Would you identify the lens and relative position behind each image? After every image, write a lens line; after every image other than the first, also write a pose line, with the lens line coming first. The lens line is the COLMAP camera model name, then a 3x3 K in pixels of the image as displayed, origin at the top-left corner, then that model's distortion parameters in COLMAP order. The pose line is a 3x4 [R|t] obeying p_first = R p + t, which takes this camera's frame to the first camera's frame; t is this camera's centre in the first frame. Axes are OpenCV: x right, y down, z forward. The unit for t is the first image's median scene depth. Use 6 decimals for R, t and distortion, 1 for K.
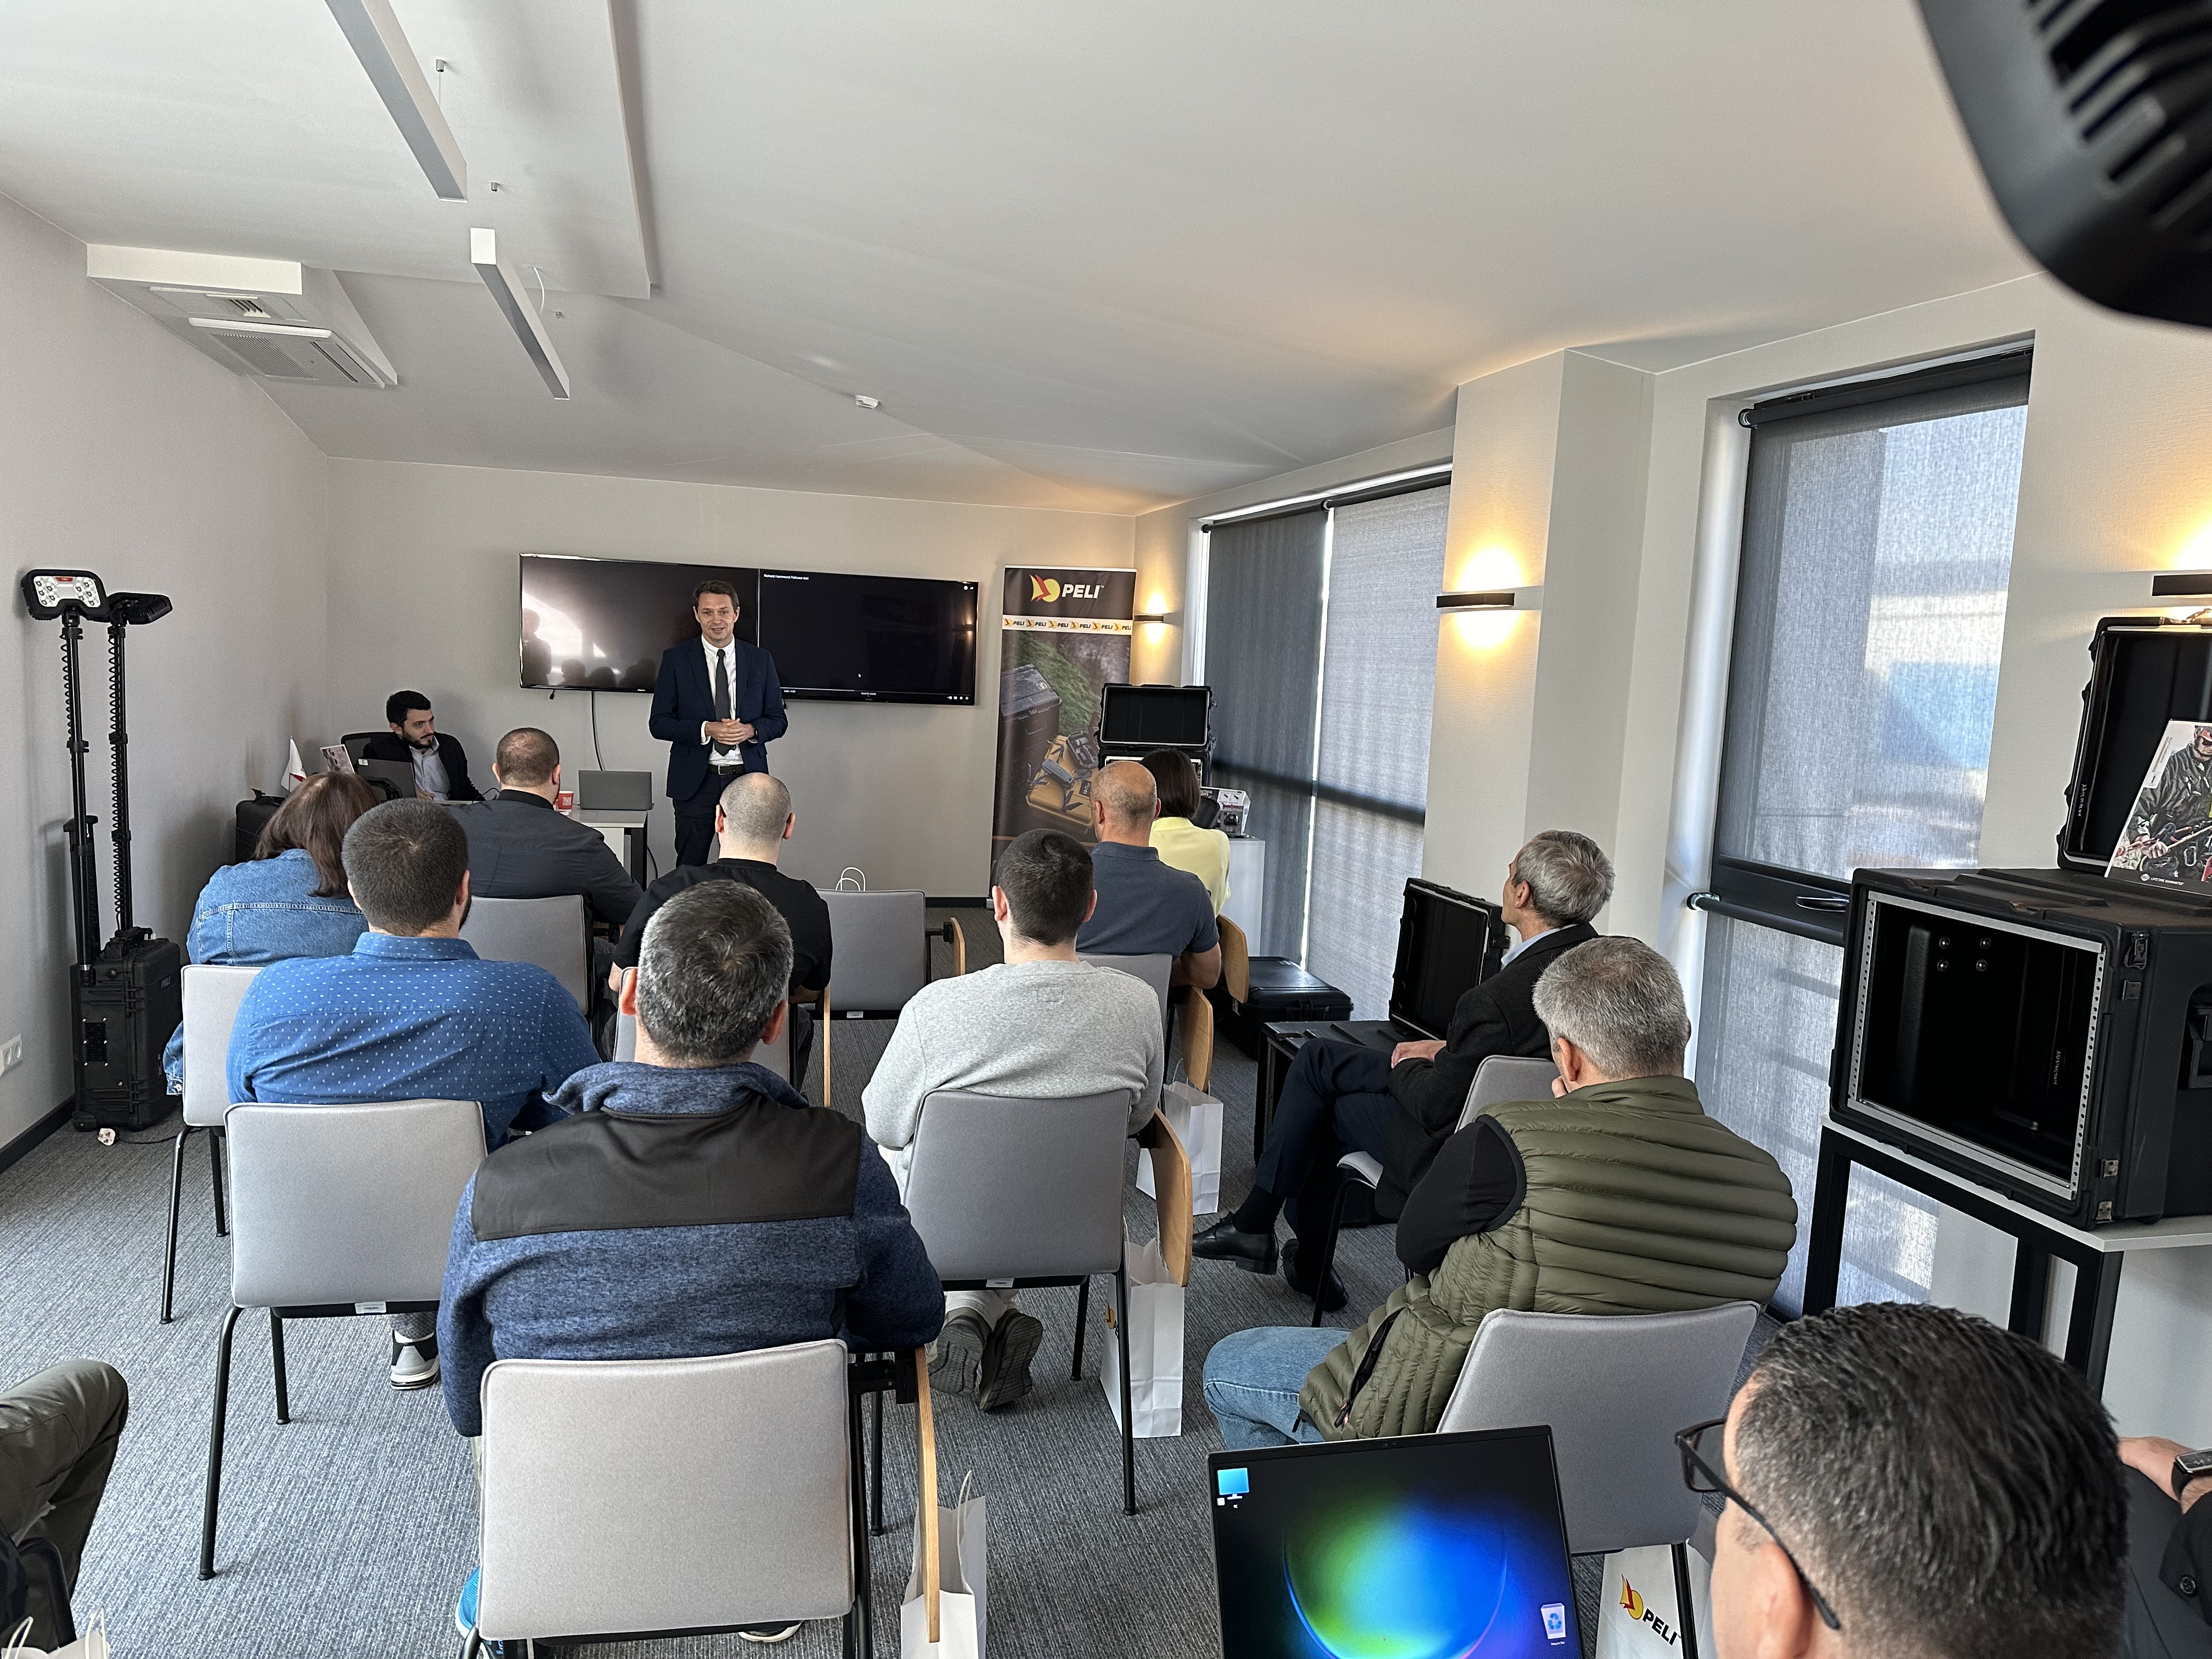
lens RADIAL K [[1533.7, 0, 1106.7], [0, 1533.7, 823.0], [0, 0, 1]] dist [0.080473, -0.096429]
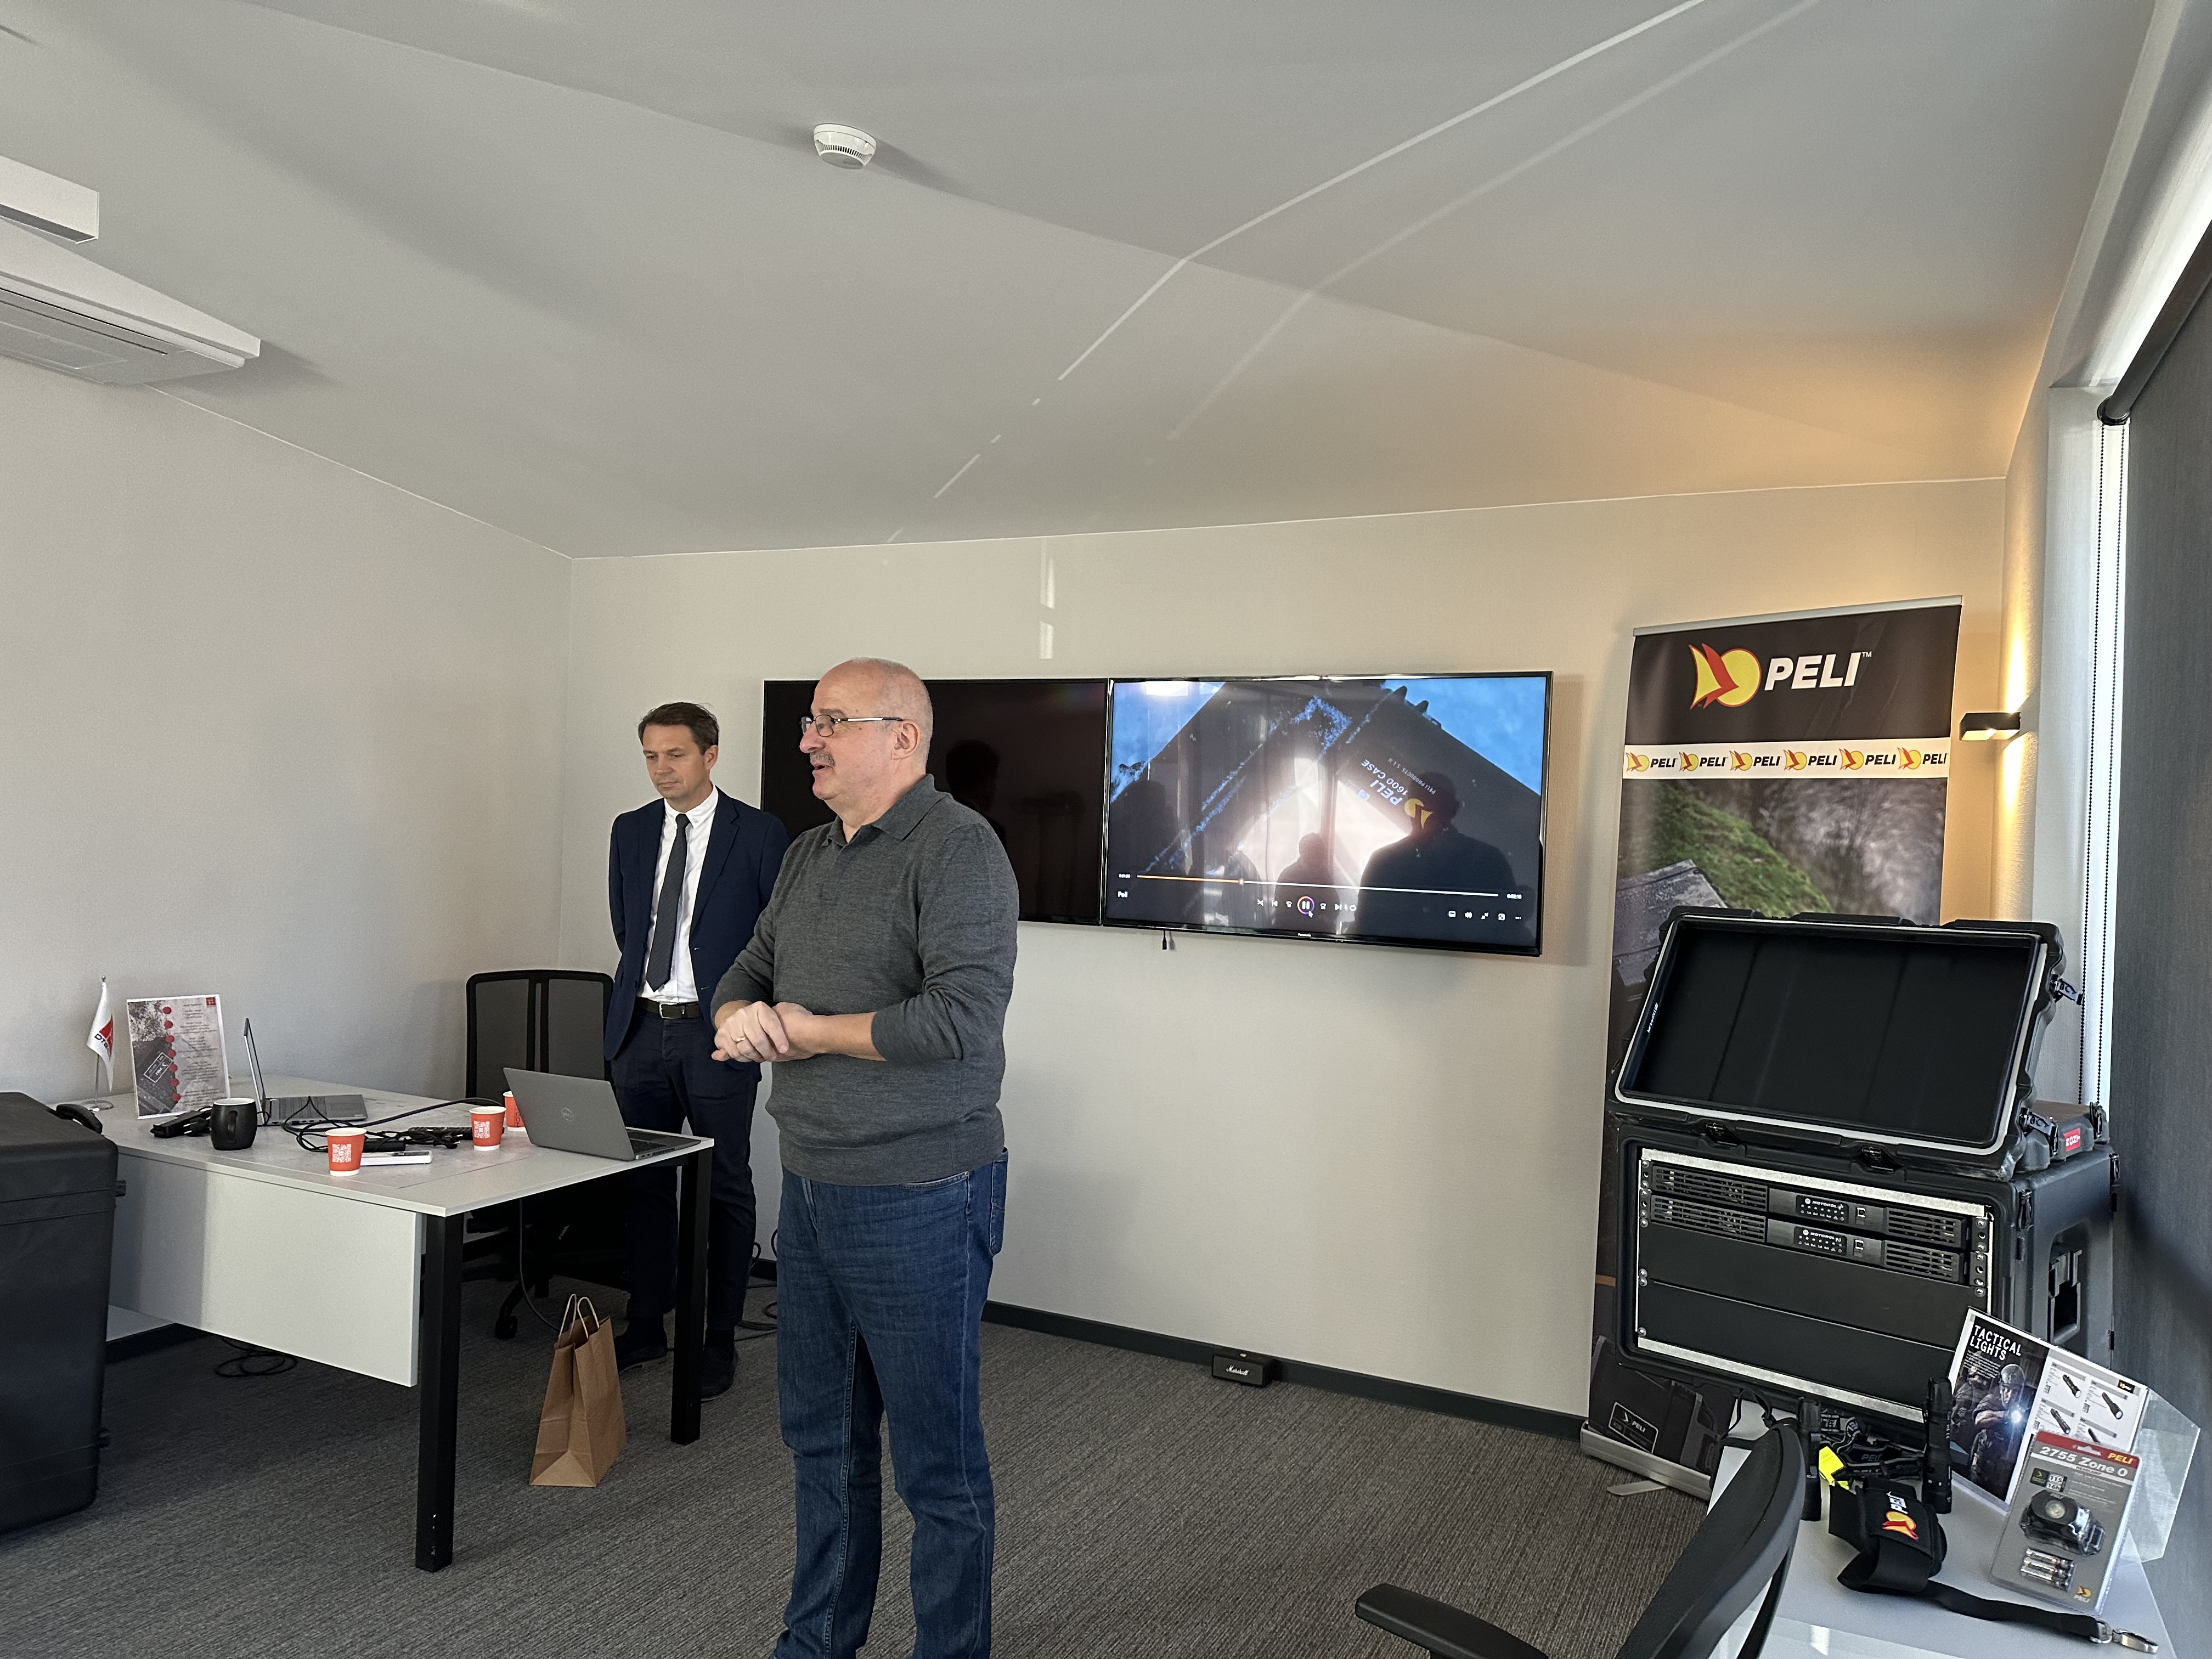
lens RADIAL K [[1533.7, 0, 1106.4], [0, 1533.7, 822.8], [0, 0, 1]] dist [0.080473, -0.096429]
pose [[0.756085, -0.020631, -0.654148, 0.103092], [-0.074599, 0.990272, -0.117456, -0.054234], [0.650208, 0.137606, 0.747191, 0.597299]]
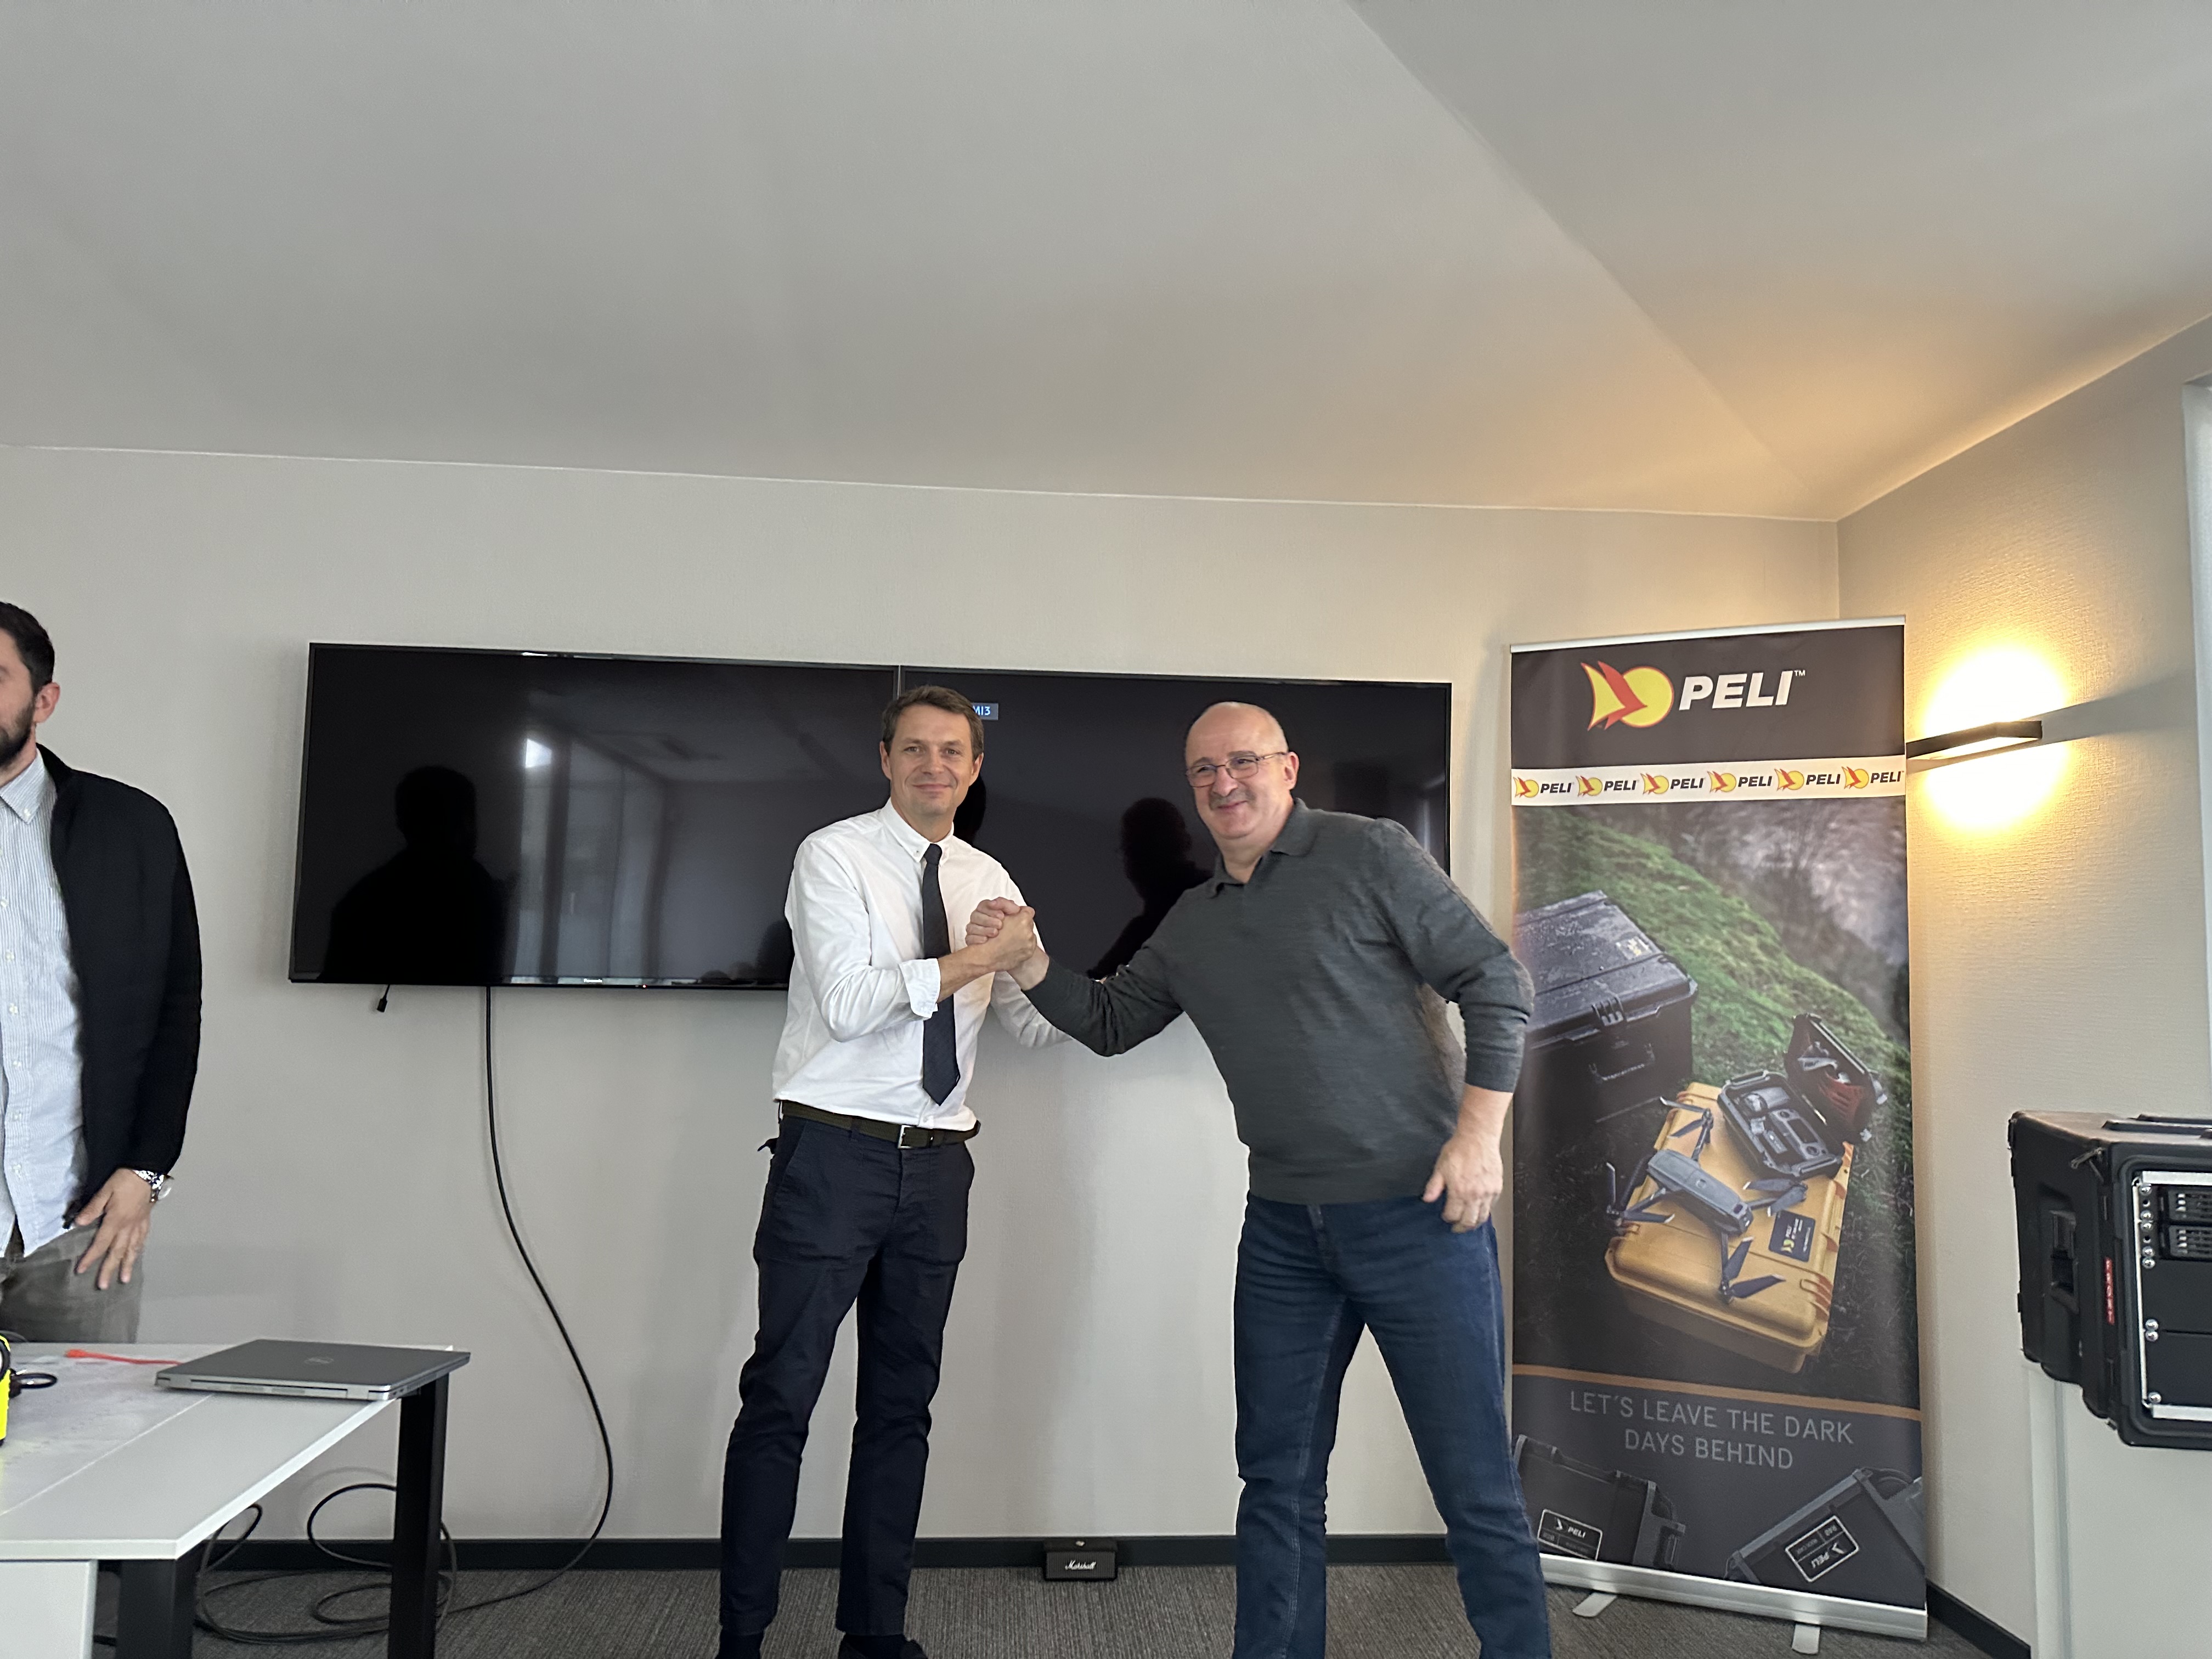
lens RADIAL K [[1533.7, 0, 1100.3], [0, 1533.7, 843.7], [0, 0, 1]] dist [0.080473, -0.096429]
pose [[0.982256, -0.040727, -0.183069, -0.100142], [0.002291, 0.978669, -0.205431, -0.037776], [0.187530, 0.201367, 0.961397, 0.615808]]
